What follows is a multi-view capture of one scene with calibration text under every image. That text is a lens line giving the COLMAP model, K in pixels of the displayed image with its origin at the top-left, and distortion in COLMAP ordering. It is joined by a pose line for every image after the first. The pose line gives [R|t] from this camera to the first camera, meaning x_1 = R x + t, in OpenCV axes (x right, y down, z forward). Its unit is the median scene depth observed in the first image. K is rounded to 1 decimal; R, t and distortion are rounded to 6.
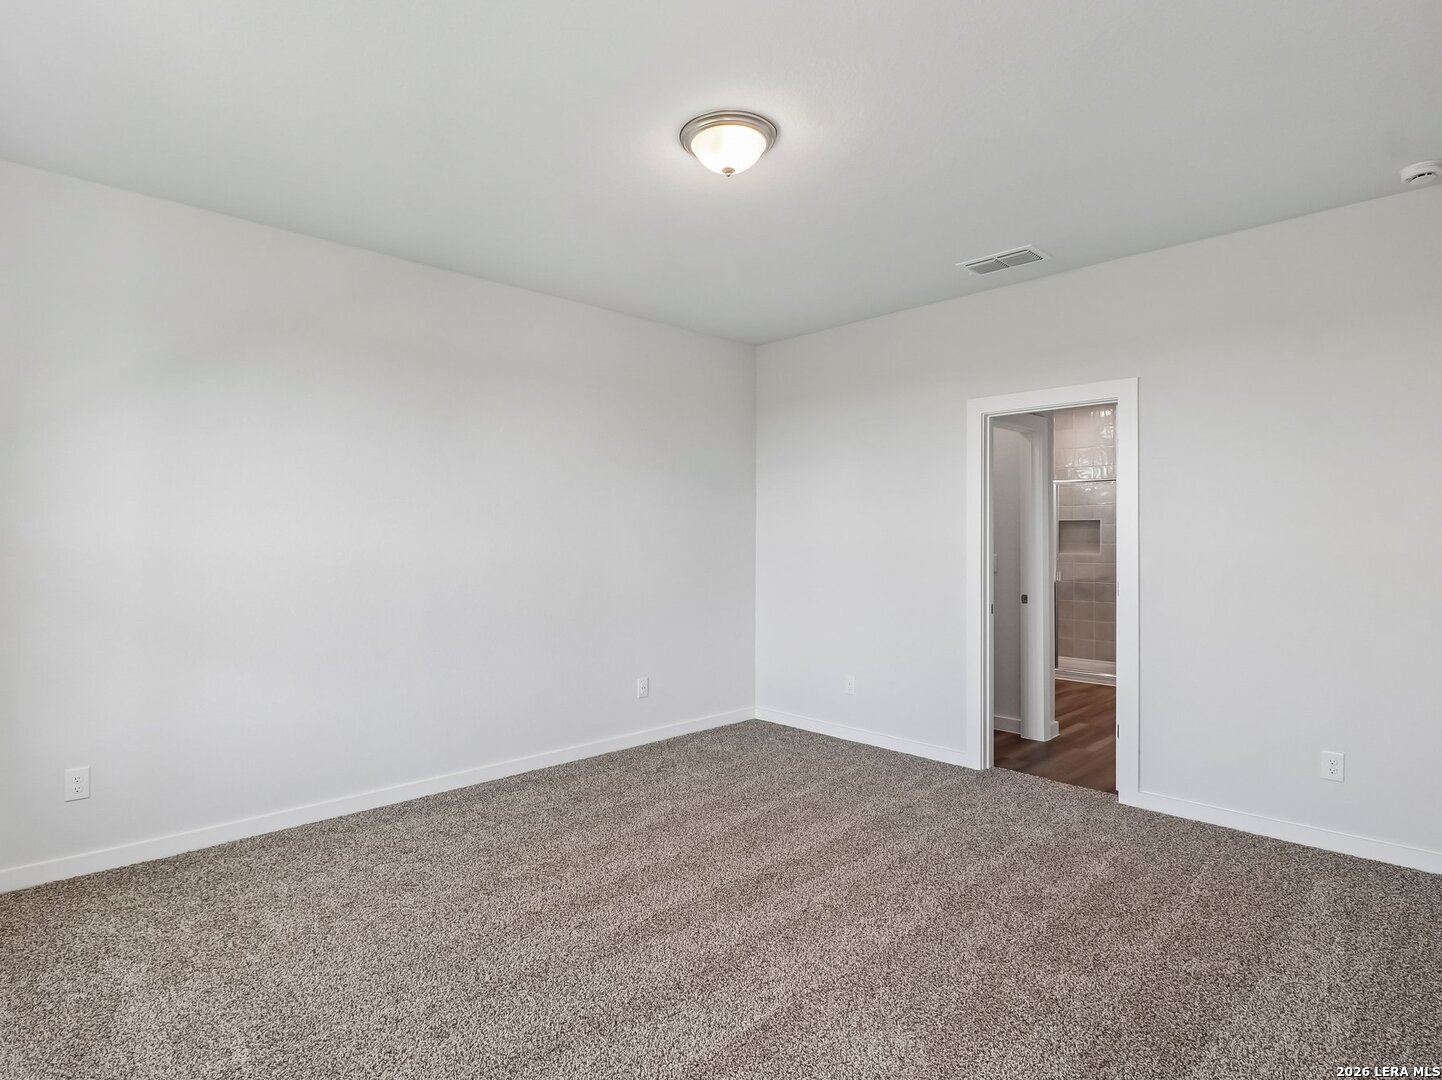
lens RADIAL K [[778.4, 0, 706.2], [0, 778.4, 535.2], [0, 0, 1]] dist [0.001422, -0.015421]
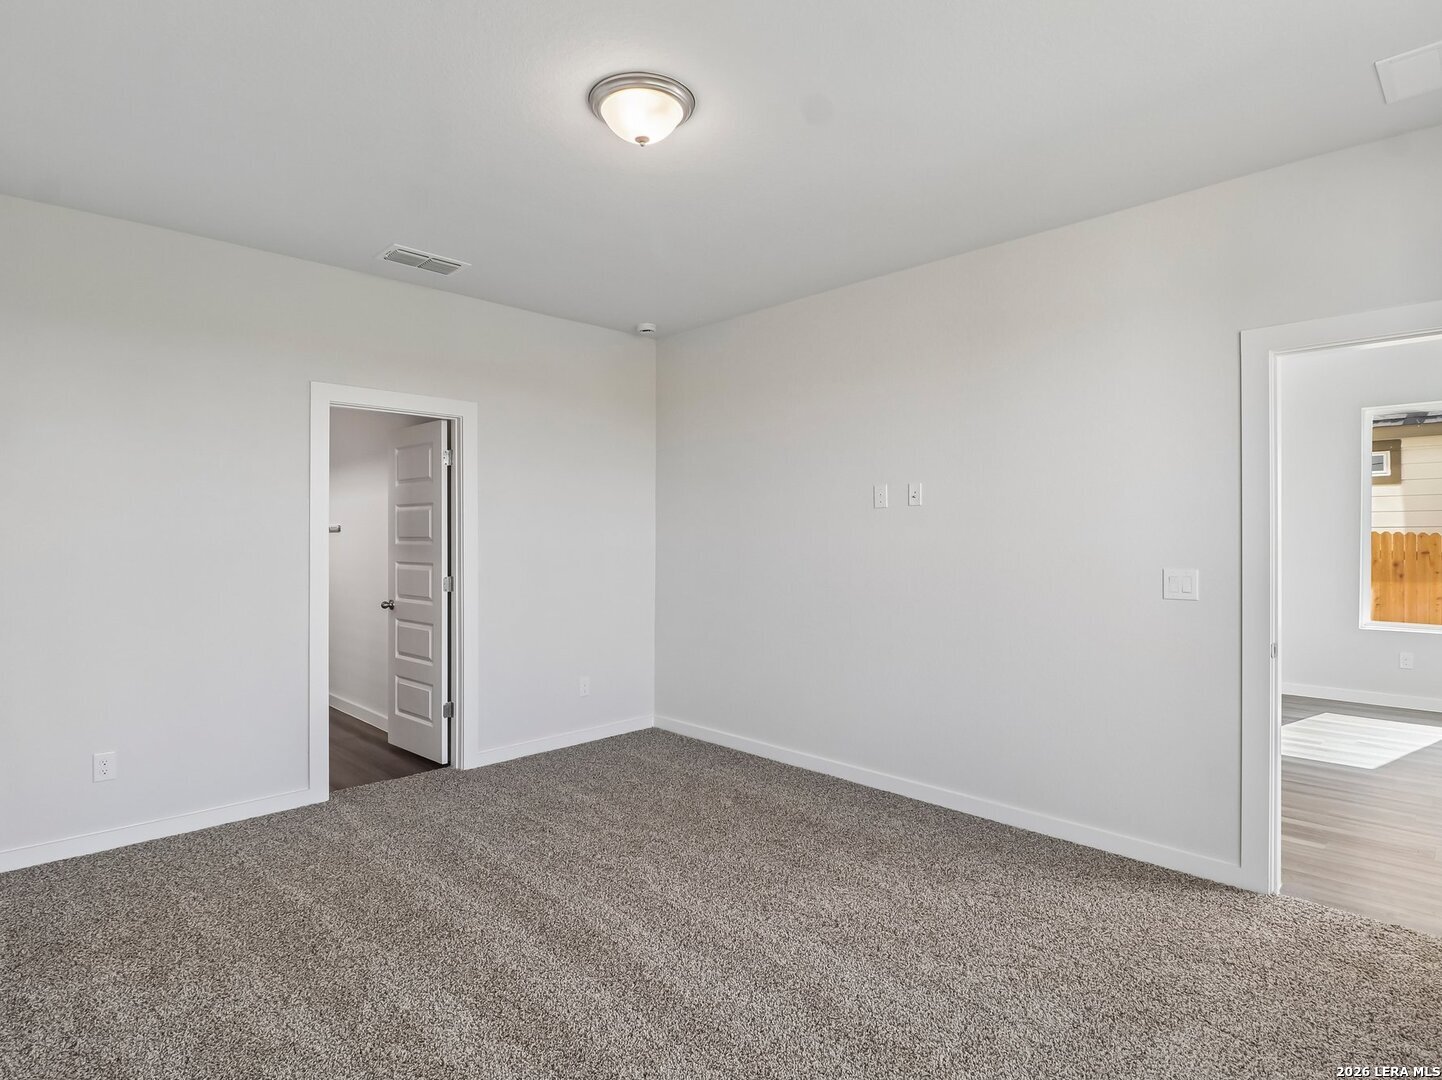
lens RADIAL K [[778.4, 0, 706.2], [0, 778.4, 535.2], [0, 0, 1]] dist [0.001422, -0.015421]
pose [[-0.013474, -0.000176, 0.999909, -0.655846], [0.004213, 0.999991, 0.000232, -0.000832], [-0.999900, 0.004215, -0.013474, 0.693720]]
